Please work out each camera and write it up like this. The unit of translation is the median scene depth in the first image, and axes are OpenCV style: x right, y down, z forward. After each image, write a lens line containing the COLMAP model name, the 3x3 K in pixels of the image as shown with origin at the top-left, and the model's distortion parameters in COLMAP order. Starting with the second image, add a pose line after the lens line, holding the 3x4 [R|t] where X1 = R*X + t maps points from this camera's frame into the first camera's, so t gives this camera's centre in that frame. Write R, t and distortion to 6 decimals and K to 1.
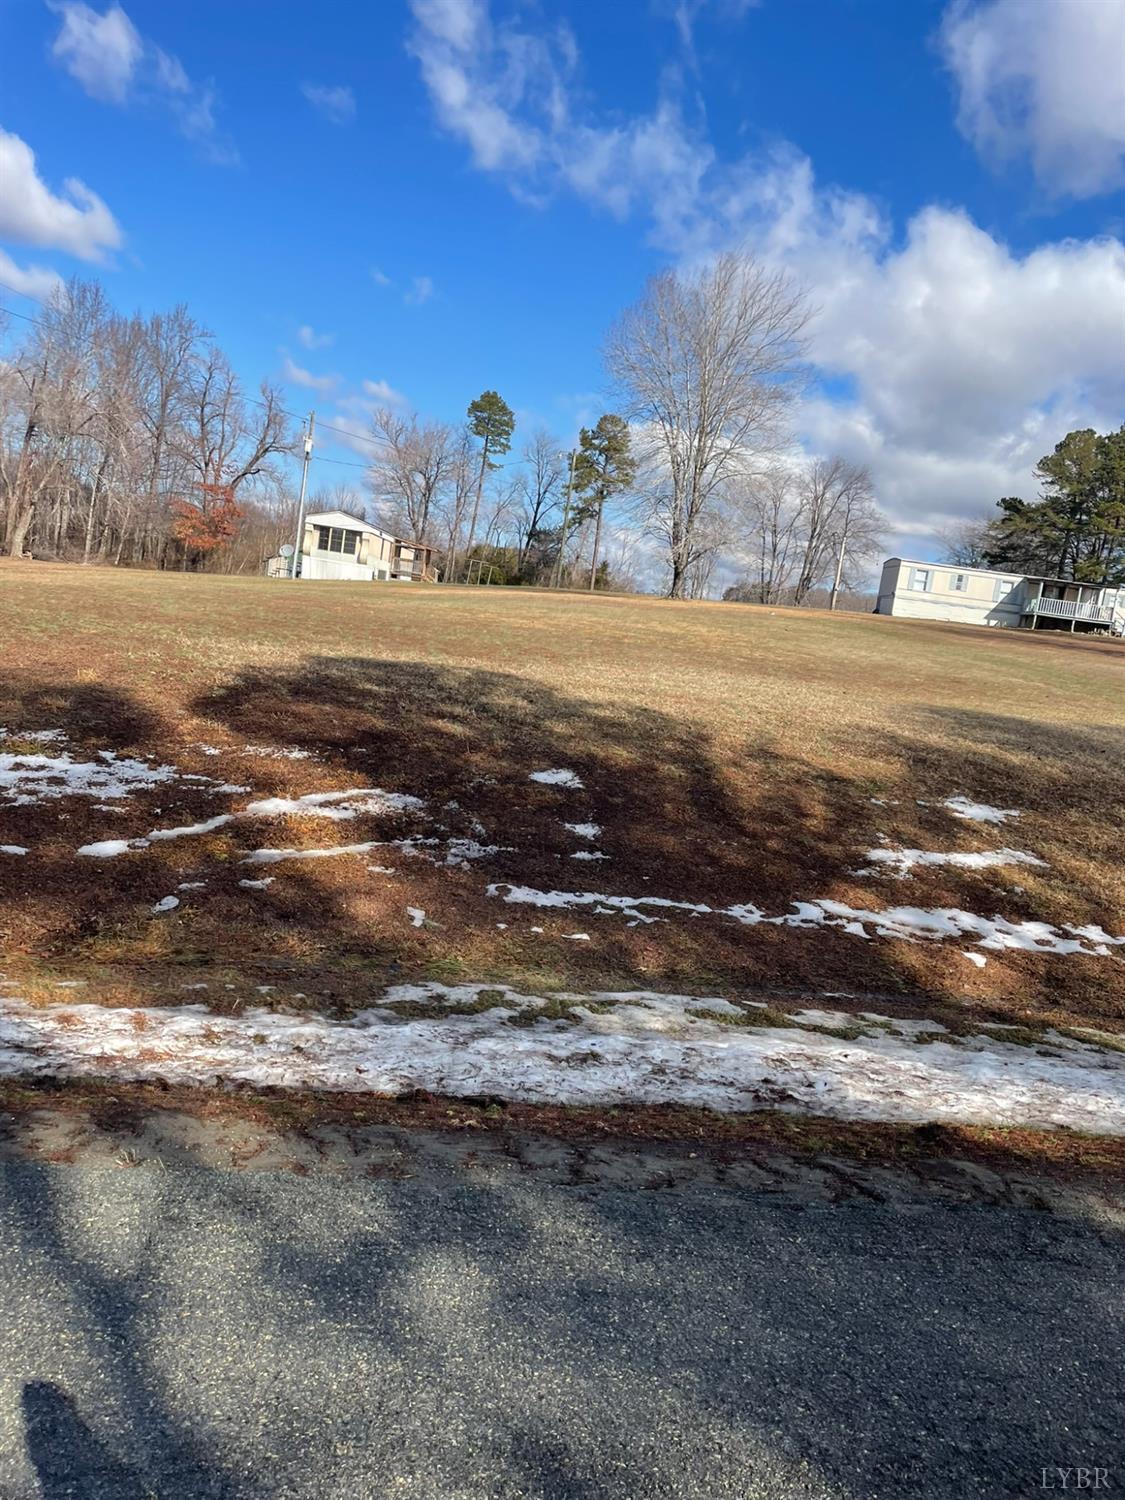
lens RADIAL K [[1130.9, 0, 553.2], [0, 1130.9, 772.6], [0, 0, 1]] dist [0.080130, -0.085432]
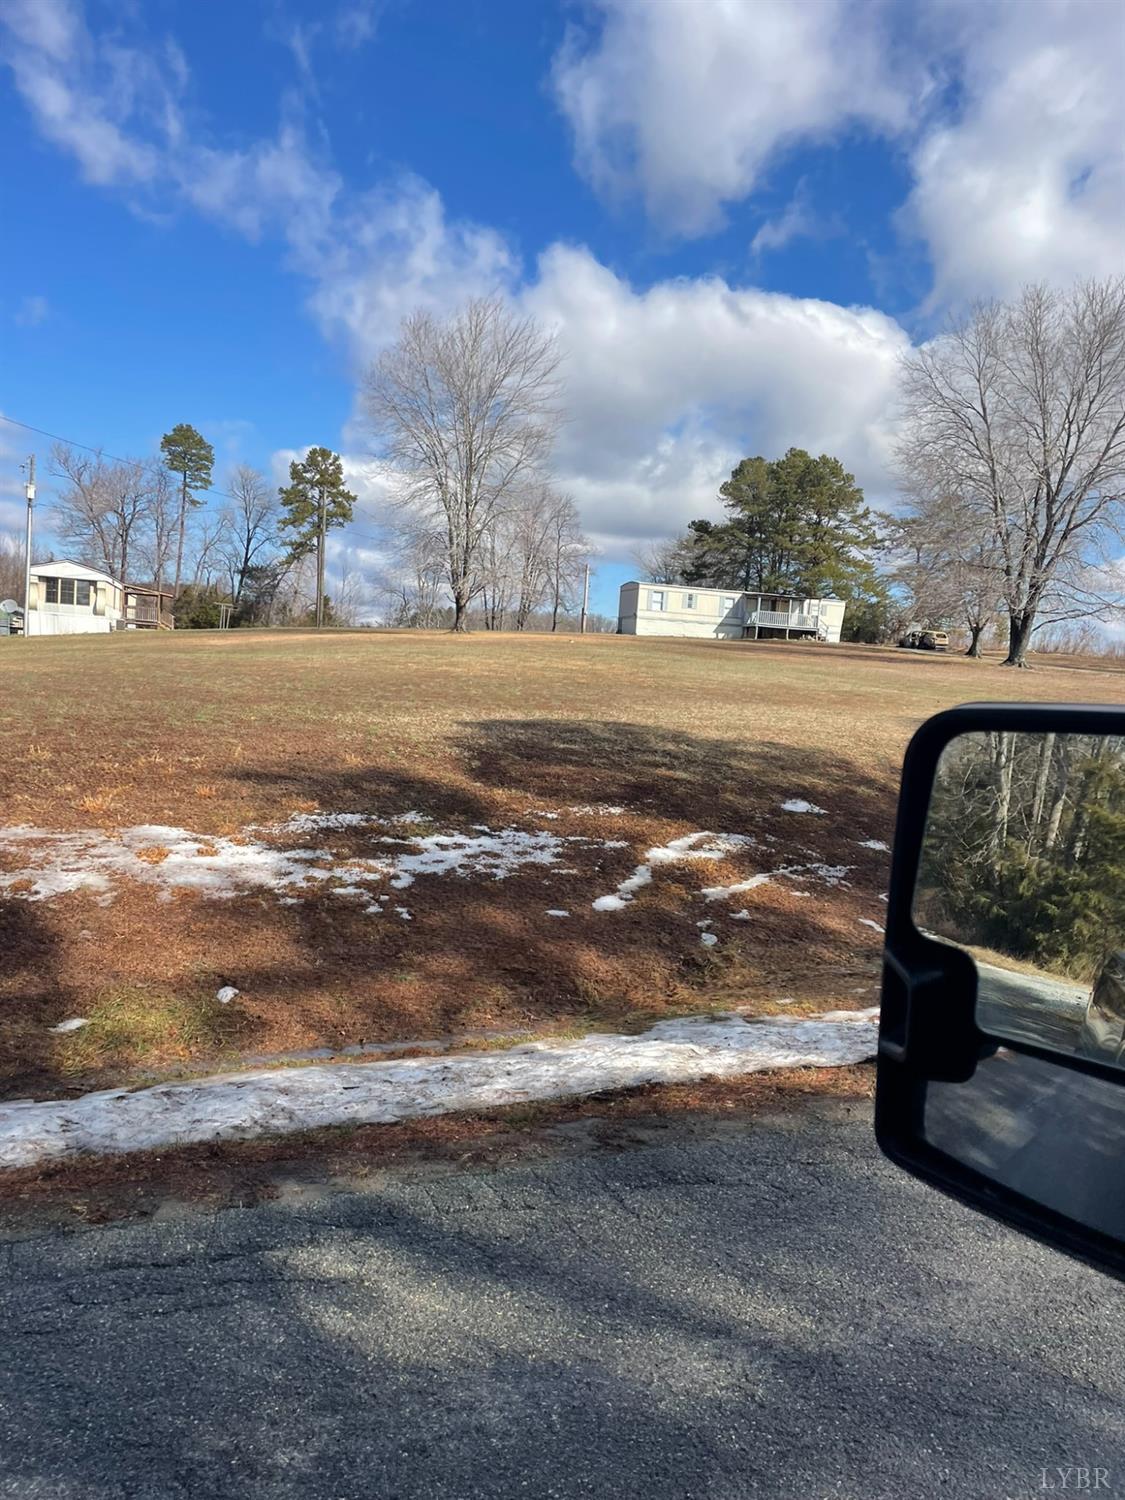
lens RADIAL K [[1130.9, 0, 578.3], [0, 1130.9, 789.0], [0, 0, 1]] dist [0.080130, -0.085432]
pose [[0.952235, -0.104609, 0.286889, -0.054836], [0.106744, 0.994252, 0.008234, -0.004751], [-0.286102, 0.022783, 0.957928, -0.008435]]
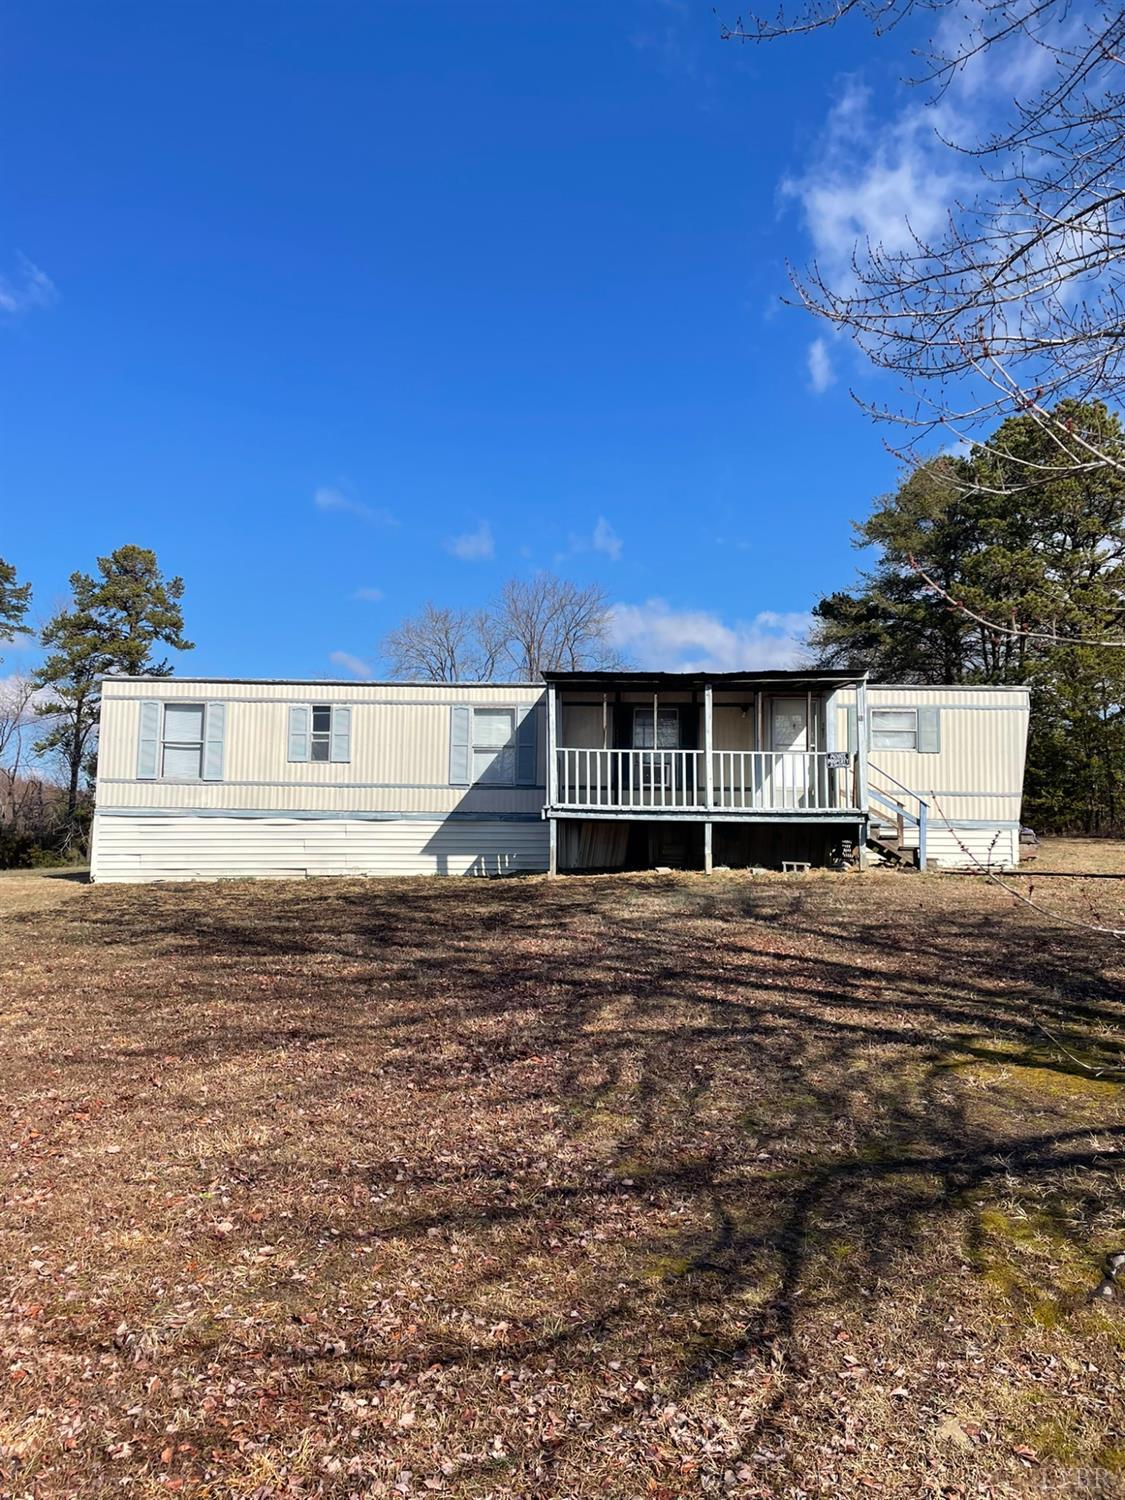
lens RADIAL K [[1130.9, 0, 567.0], [0, 1130.9, 752.9], [0, 0, 1]] dist [0.080130, -0.085432]
pose [[0.992387, -0.122842, -0.008786, 0.288536], [0.117935, 0.968447, -0.219548, -0.065939], [0.035478, 0.216840, 0.975562, 0.511990]]
